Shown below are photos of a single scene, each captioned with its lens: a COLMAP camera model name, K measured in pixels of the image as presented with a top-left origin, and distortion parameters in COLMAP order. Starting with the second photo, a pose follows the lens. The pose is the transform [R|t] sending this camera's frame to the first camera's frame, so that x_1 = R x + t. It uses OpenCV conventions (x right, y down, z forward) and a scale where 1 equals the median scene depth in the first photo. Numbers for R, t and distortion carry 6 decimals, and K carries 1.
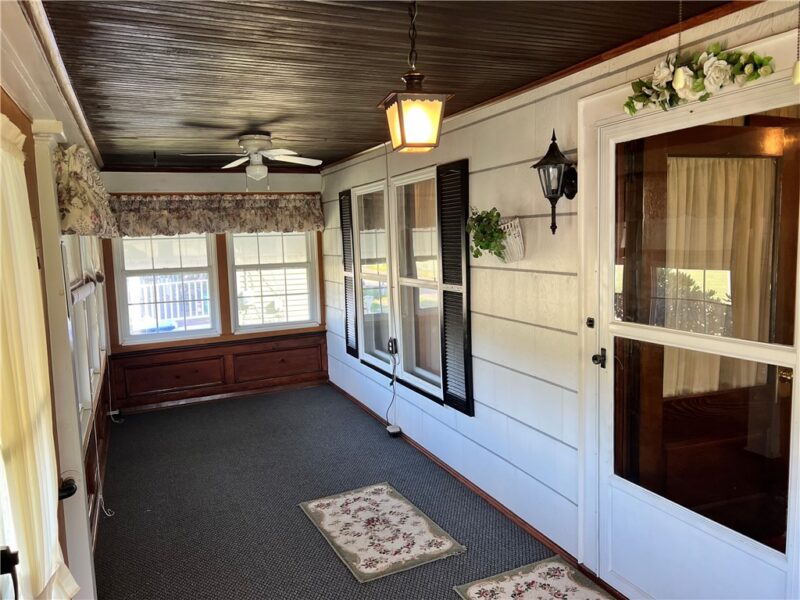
lens RADIAL K [[598.8, 0, 400.0], [0, 598.8, 300.0], [0, 0, 1]] dist [0.095837, -0.114844]
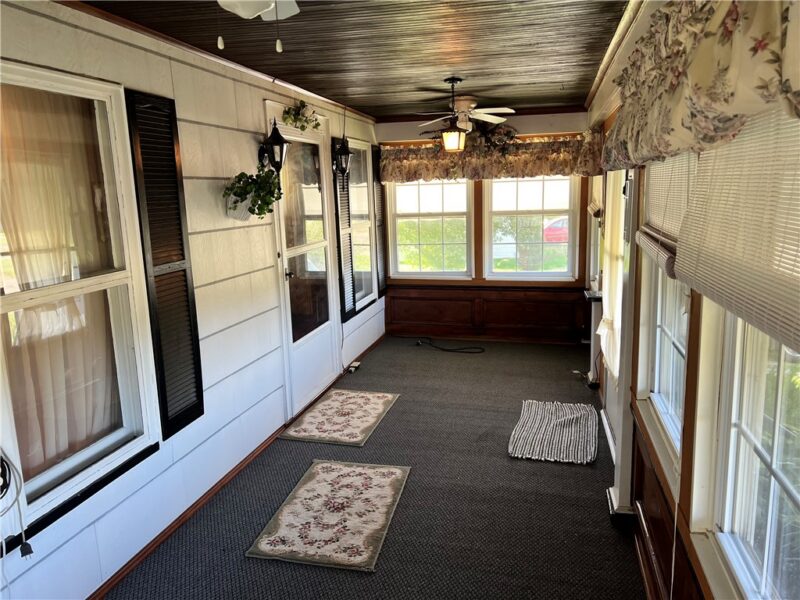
lens RADIAL K [[598.8, 0, 400.0], [0, 598.8, 300.0], [0, 0, 1]] dist [0.095837, -0.114844]
pose [[-0.791037, -0.057842, 0.609027, -0.682155], [0.119164, 0.961883, 0.246130, -0.151750], [-0.600050, 0.267272, -0.753993, 1.611818]]
